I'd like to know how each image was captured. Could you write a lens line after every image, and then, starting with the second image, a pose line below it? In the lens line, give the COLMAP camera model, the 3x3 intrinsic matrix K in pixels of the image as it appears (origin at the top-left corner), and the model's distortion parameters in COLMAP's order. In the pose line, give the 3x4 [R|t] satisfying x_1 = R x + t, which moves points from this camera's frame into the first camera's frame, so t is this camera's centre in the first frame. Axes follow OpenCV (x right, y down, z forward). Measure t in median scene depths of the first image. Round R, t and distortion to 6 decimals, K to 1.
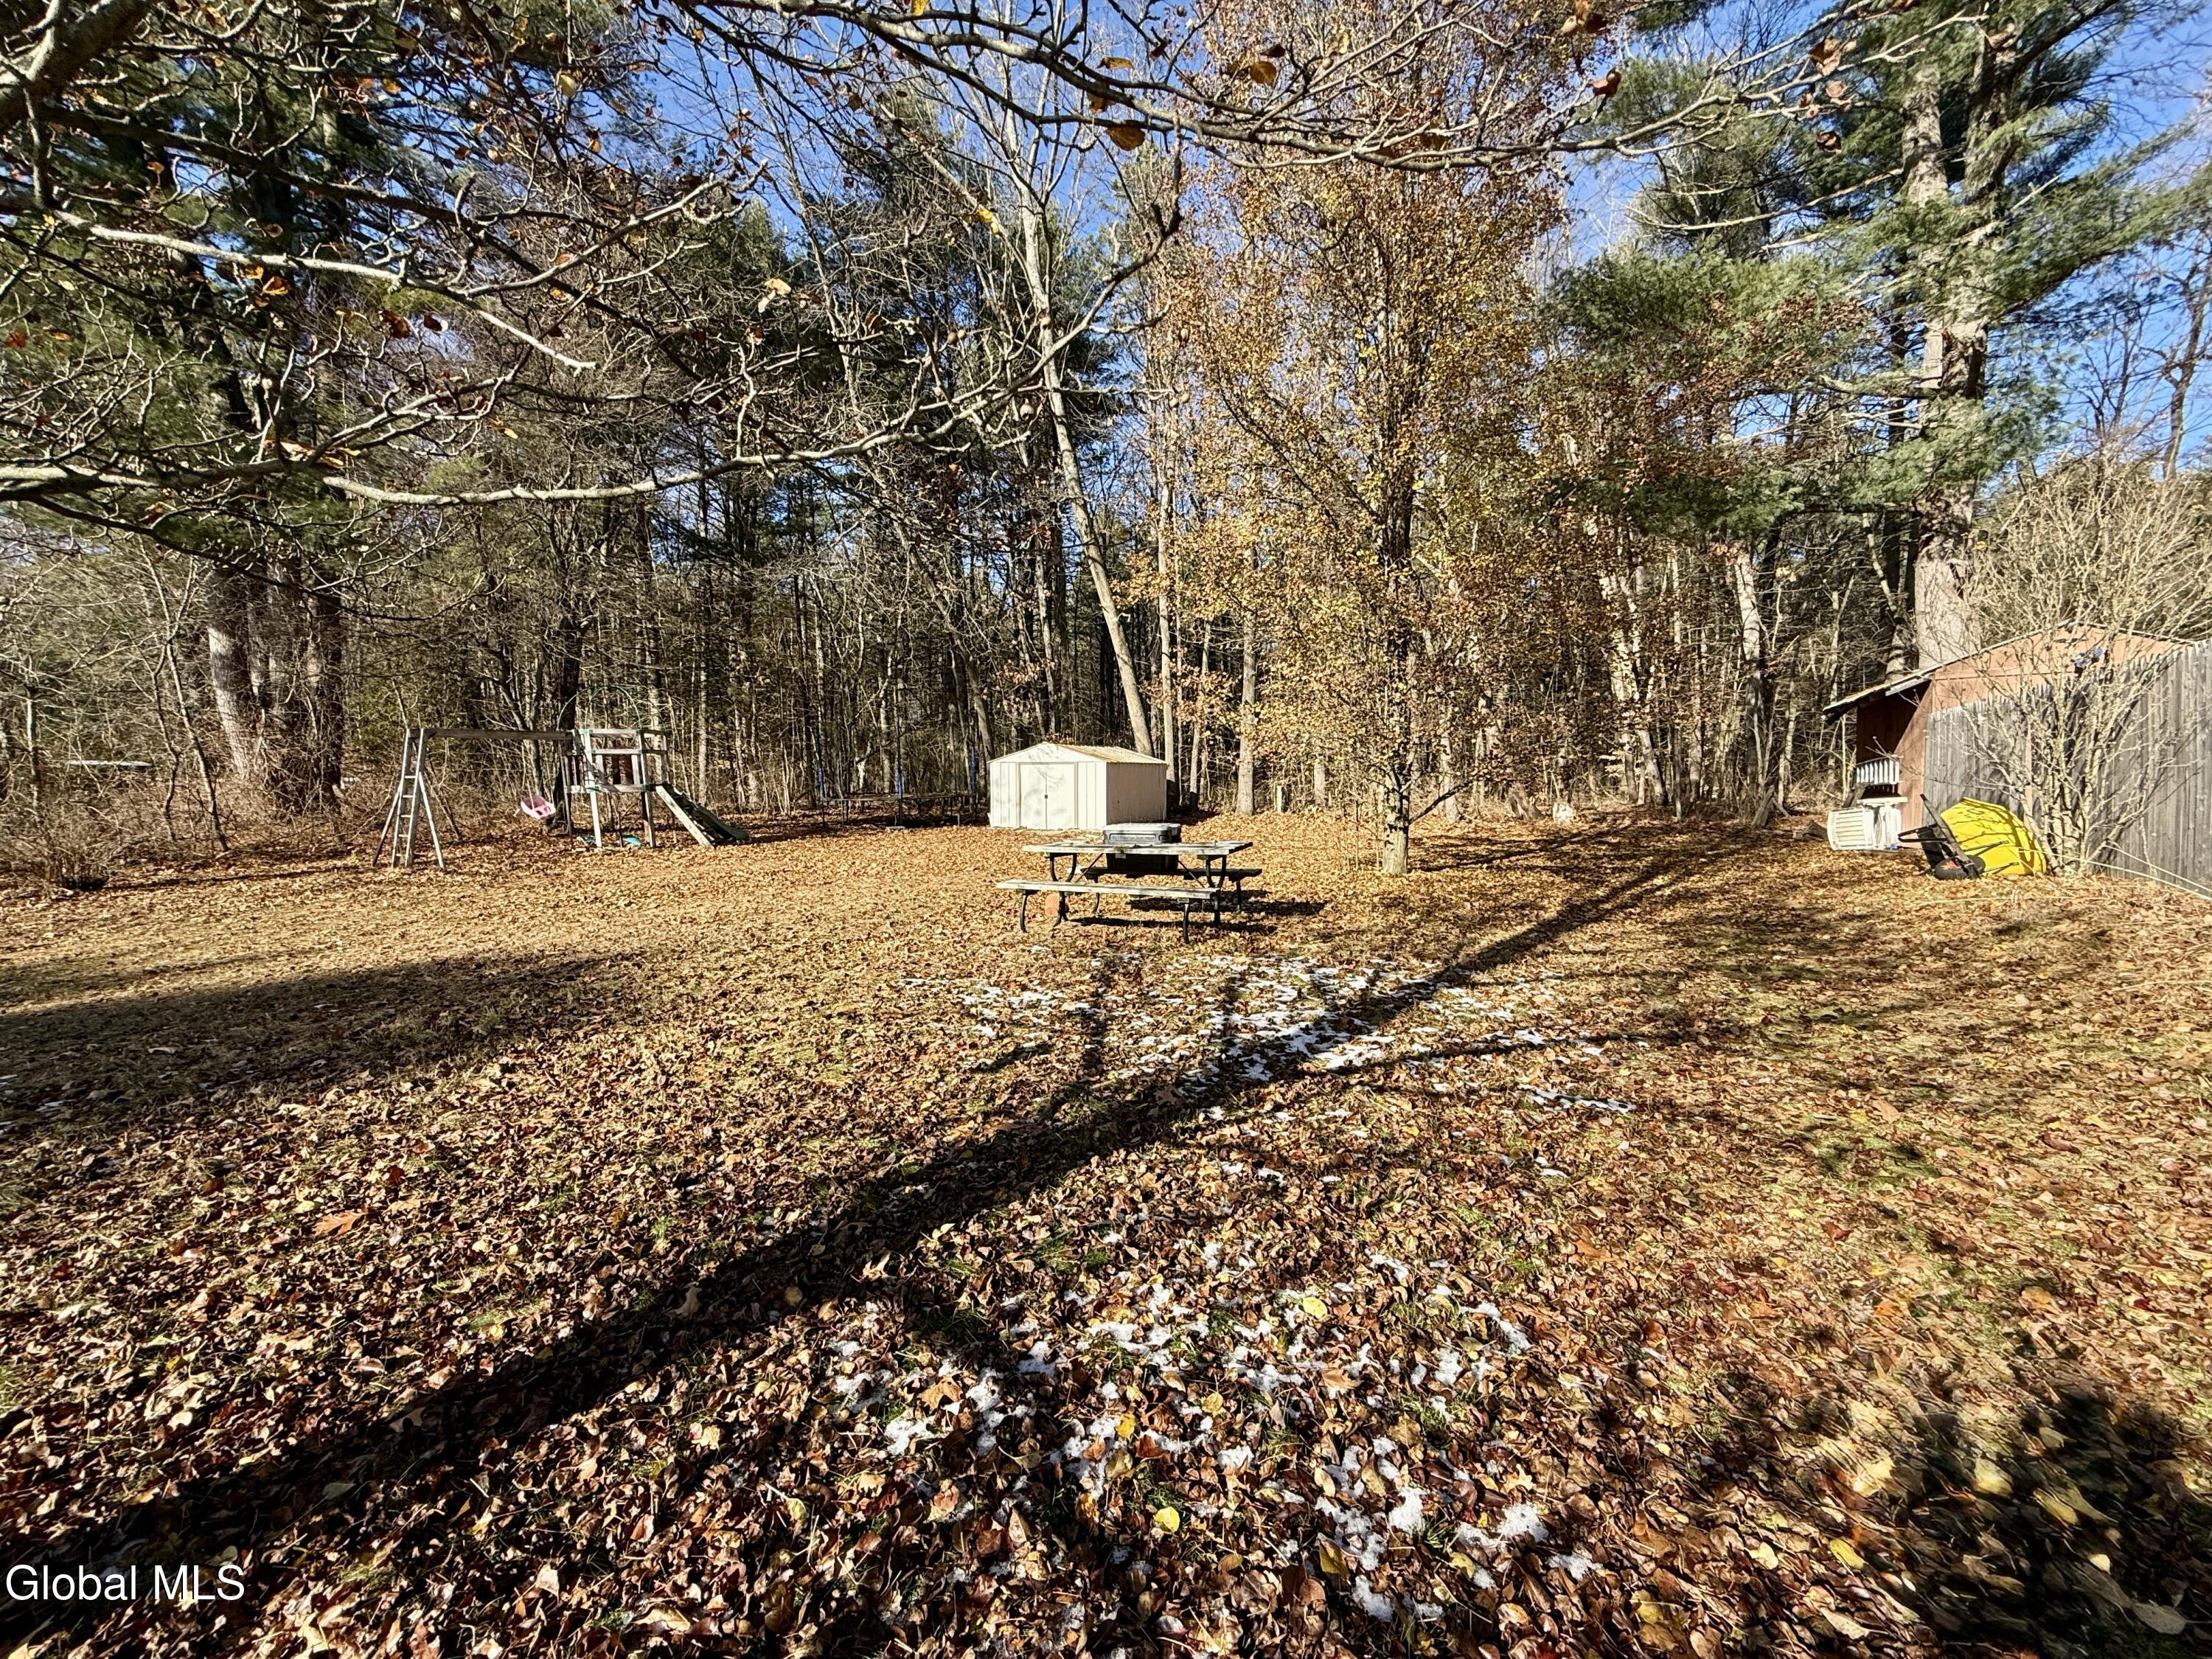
lens RADIAL K [[881.0, 0, 1105.5], [0, 881.0, 830.7], [0, 0, 1]] dist [-0.000046, 0.000368]
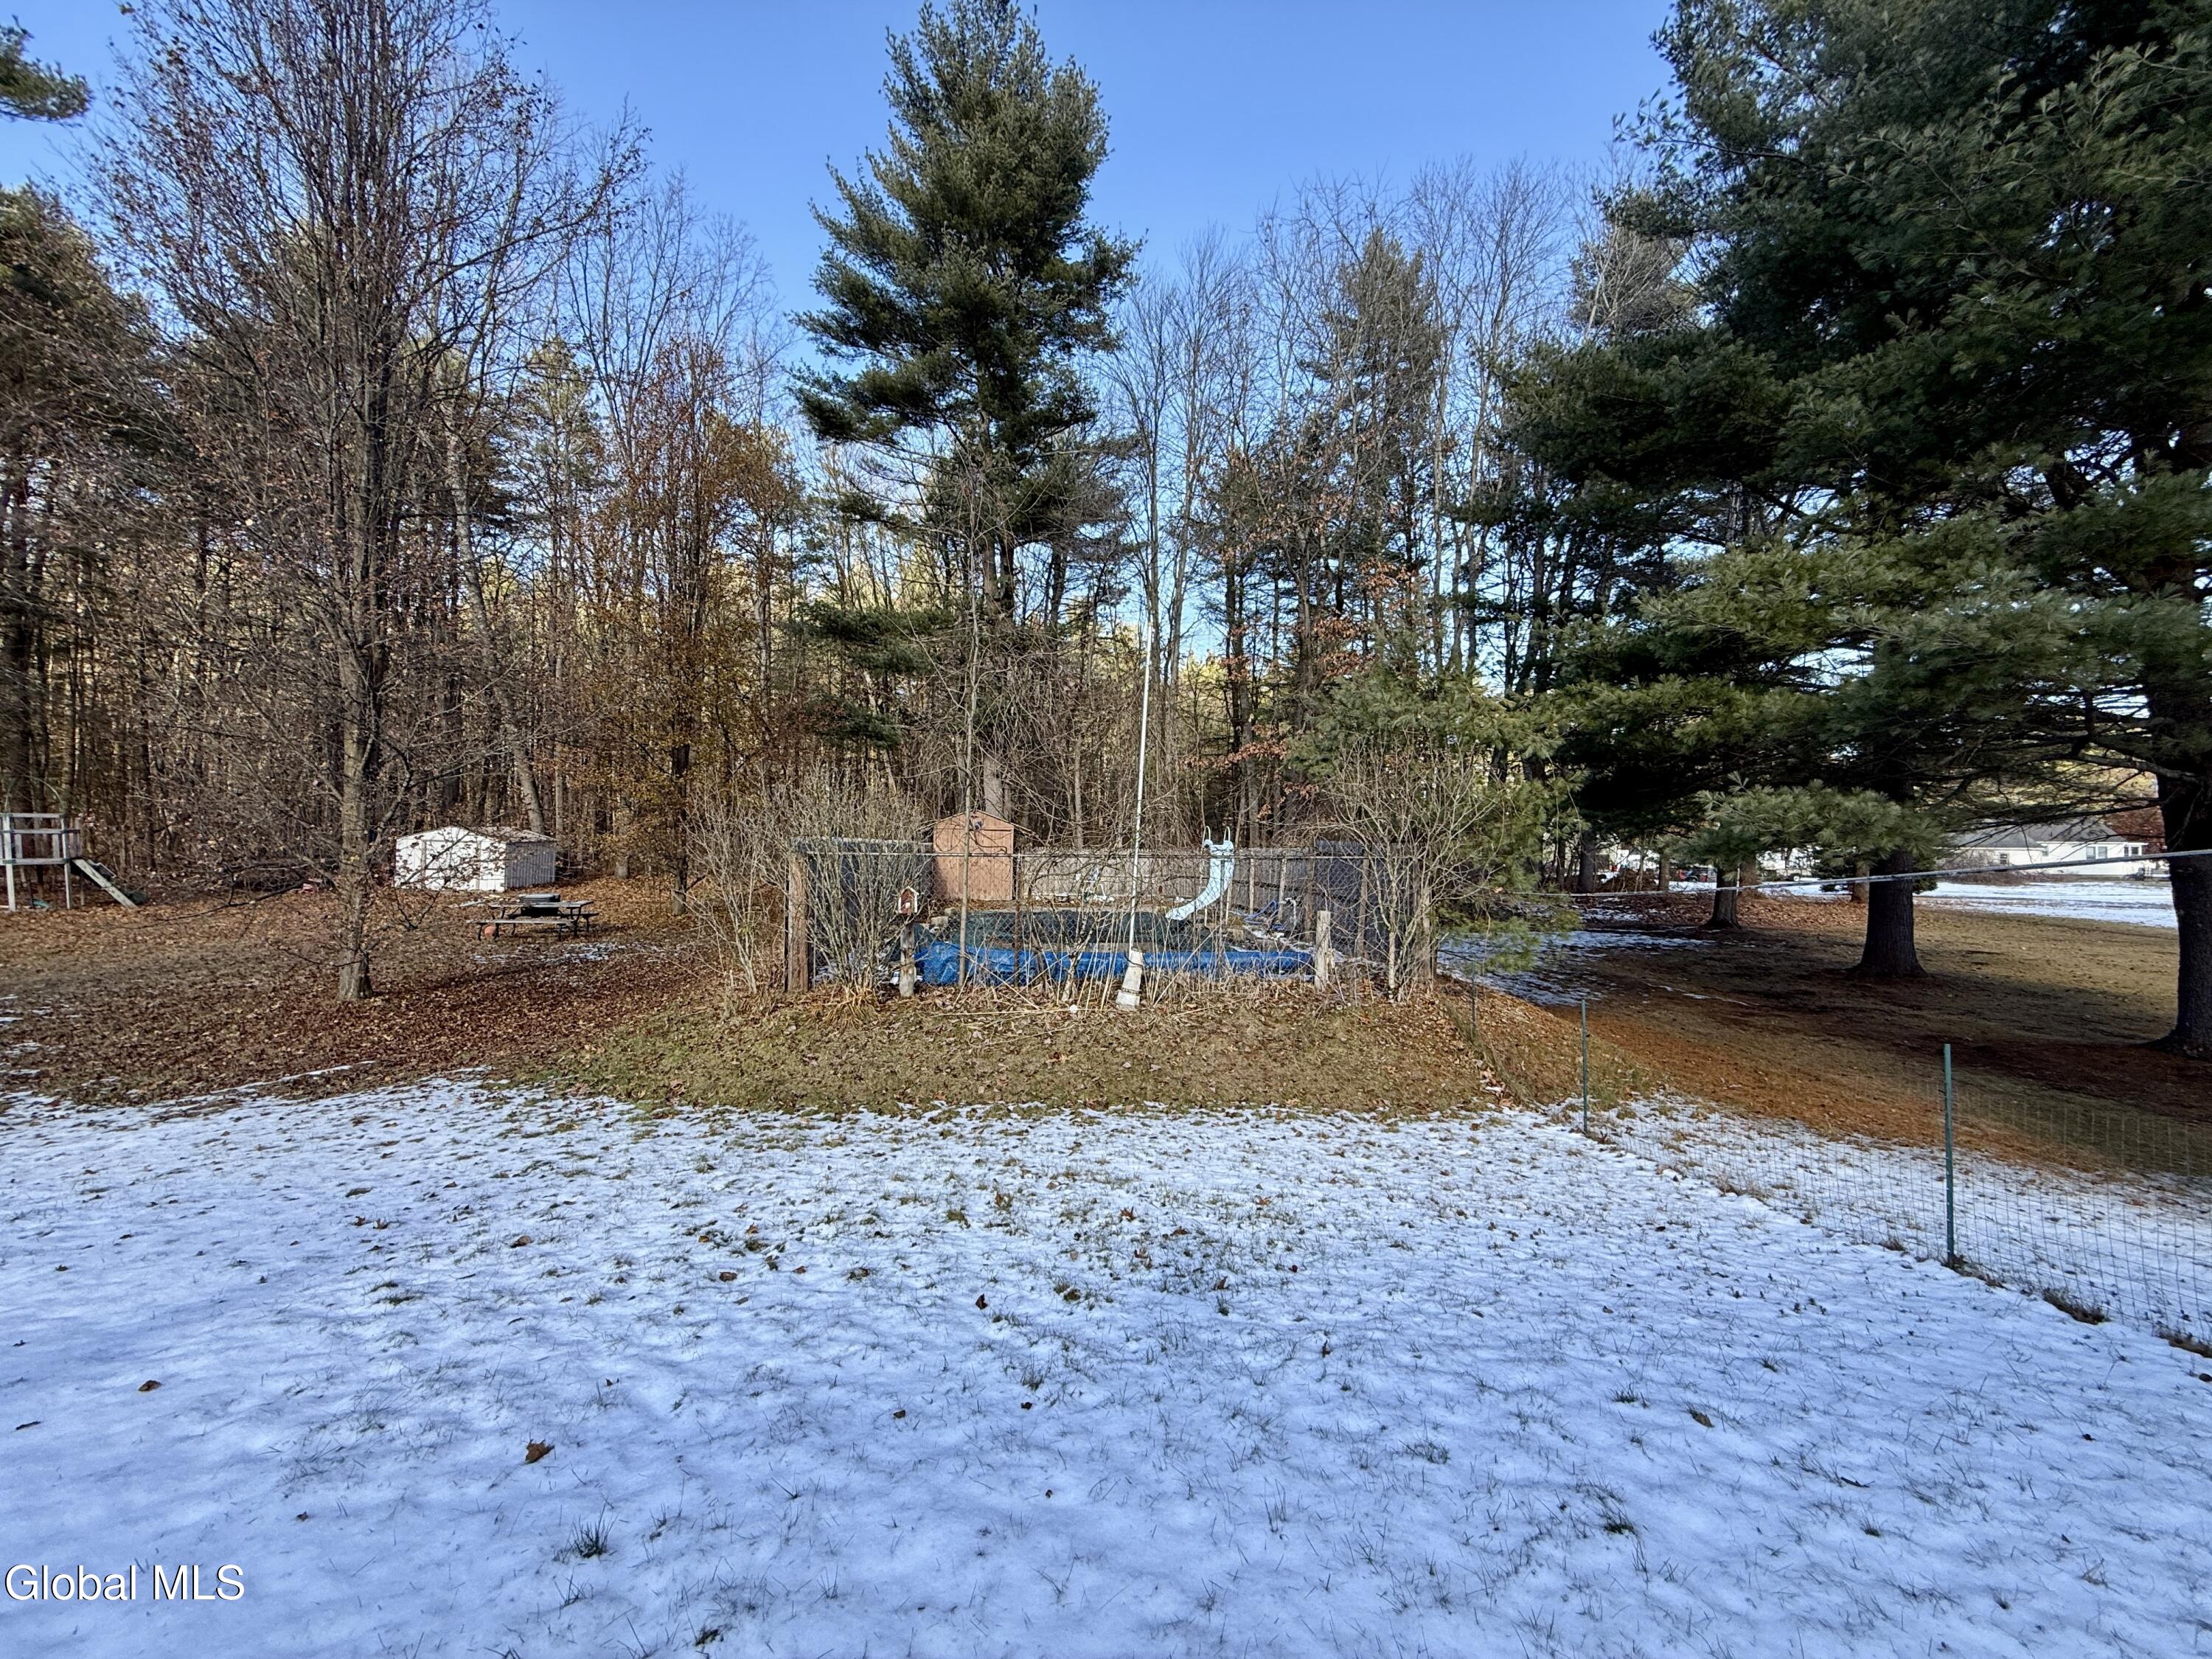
lens RADIAL K [[881.0, 0, 1097.6], [0, 881.0, 833.8], [0, 0, 1]] dist [-0.000046, 0.000368]
pose [[0.816681, 0.031958, 0.576203, -0.089471], [-0.000109, 0.998474, -0.055225, -0.033913], [-0.577089, 0.045038, 0.815438, -1.542354]]
